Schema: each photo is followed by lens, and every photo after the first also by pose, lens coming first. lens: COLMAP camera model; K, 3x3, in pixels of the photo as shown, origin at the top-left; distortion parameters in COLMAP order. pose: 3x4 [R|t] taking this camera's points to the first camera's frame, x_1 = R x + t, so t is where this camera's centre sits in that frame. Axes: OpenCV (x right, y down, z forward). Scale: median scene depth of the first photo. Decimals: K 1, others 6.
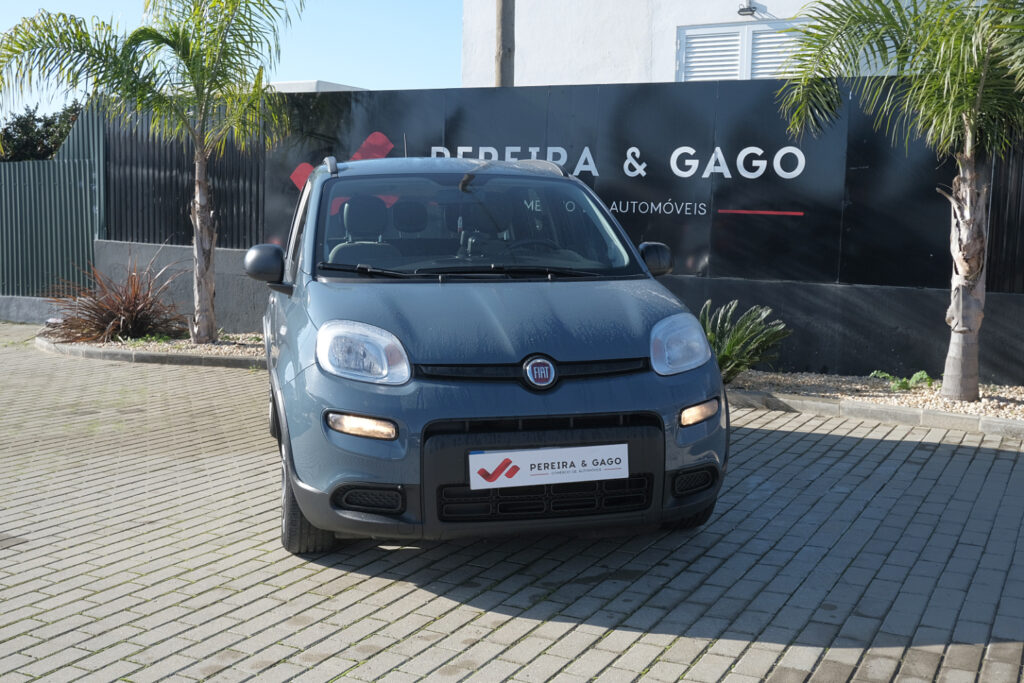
lens RADIAL K [[1139.4, 0, 510.5], [0, 1139.4, 341.8], [0, 0, 1]] dist [-0.029169, 0.000000]
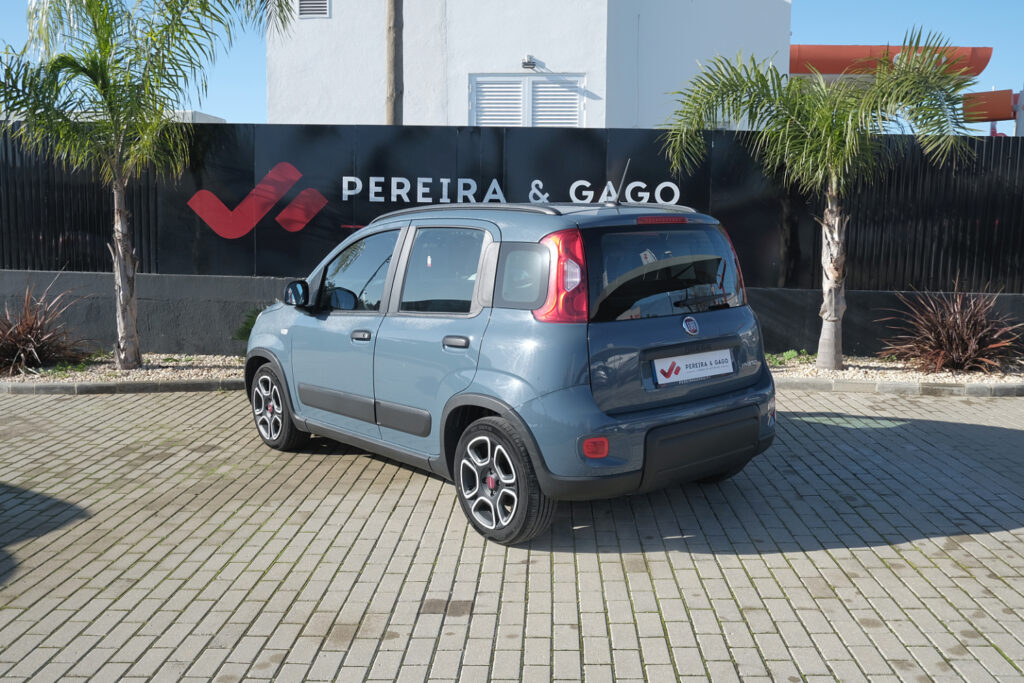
lens RADIAL K [[939.0, 0, 503.0], [0, 939.0, 322.1], [0, 0, 1]] dist [-0.052965, 0.000000]
pose [[0.898268, -0.061021, 0.435191, -0.484707], [0.057503, 0.998119, 0.021262, -0.057119], [-0.435670, 0.005926, 0.900087, 0.155520]]
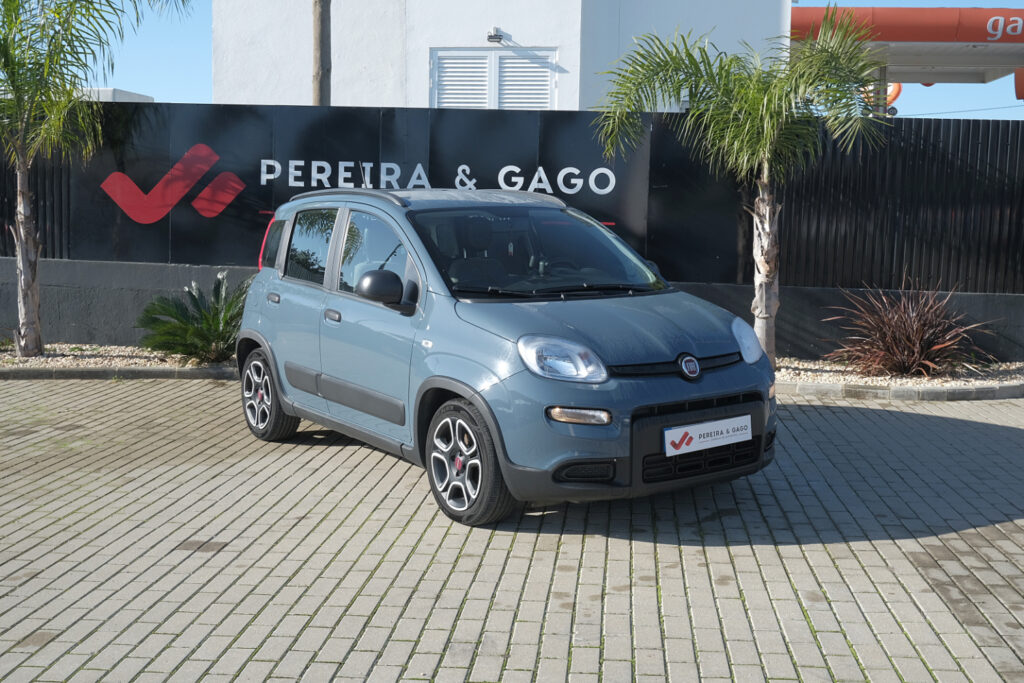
lens RADIAL K [[1139.4, 0, 514.3], [0, 1139.4, 331.6], [0, 0, 1]] dist [-0.029169, 0.000000]
pose [[0.923261, -0.043476, 0.381705, -0.377908], [0.041598, 0.999048, 0.013175, -0.022960], [-0.381914, 0.003714, 0.924190, -0.093084]]
